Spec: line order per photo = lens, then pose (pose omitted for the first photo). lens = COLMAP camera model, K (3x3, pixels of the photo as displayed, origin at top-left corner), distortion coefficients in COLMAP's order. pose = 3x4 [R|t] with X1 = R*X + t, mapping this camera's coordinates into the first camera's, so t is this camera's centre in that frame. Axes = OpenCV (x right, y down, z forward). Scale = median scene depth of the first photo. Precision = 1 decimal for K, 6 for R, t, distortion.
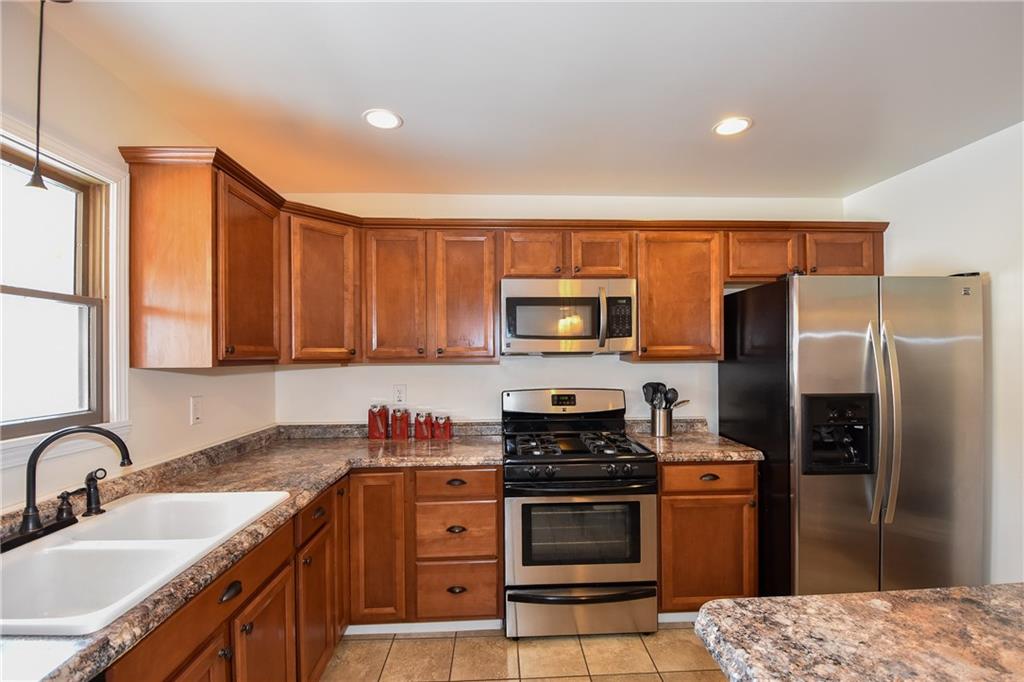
lens RADIAL K [[459.2, 0, 516.9], [0, 459.2, 354.0], [0, 0, 1]] dist [0.004617, -0.013564]
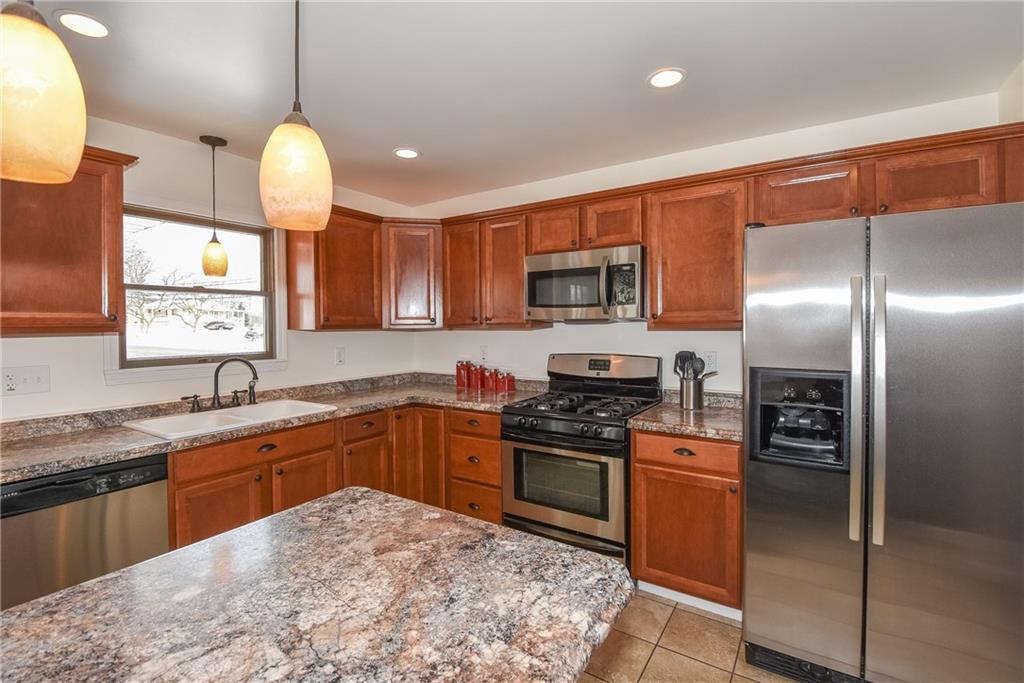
lens RADIAL K [[459.2, 0, 508.3], [0, 459.2, 333.5], [0, 0, 1]] dist [0.004617, -0.013564]
pose [[0.809772, 0.013017, -0.586601, 0.679395], [0.003348, 0.999635, 0.026805, 0.000126], [0.586736, -0.023670, 0.809433, 0.034266]]
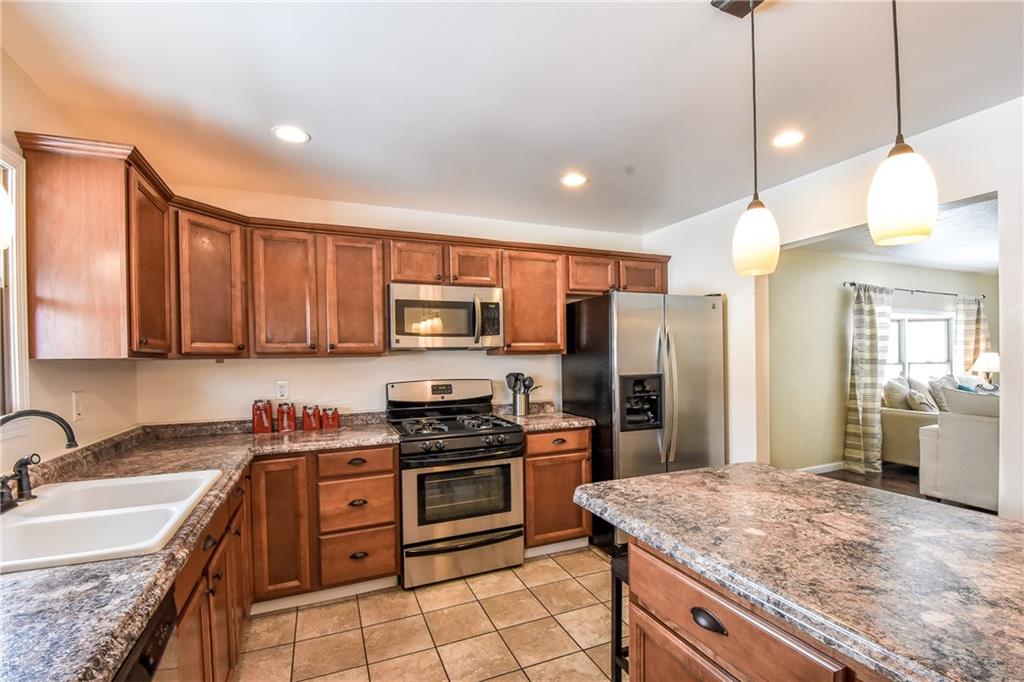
lens RADIAL K [[459.2, 0, 519.1], [0, 459.2, 362.7], [0, 0, 1]] dist [0.004617, -0.013564]
pose [[0.936840, -0.012122, 0.349547, -0.149612], [0.008991, 0.999904, 0.010576, 0.027328], [-0.349642, -0.006766, 0.936859, -0.198778]]
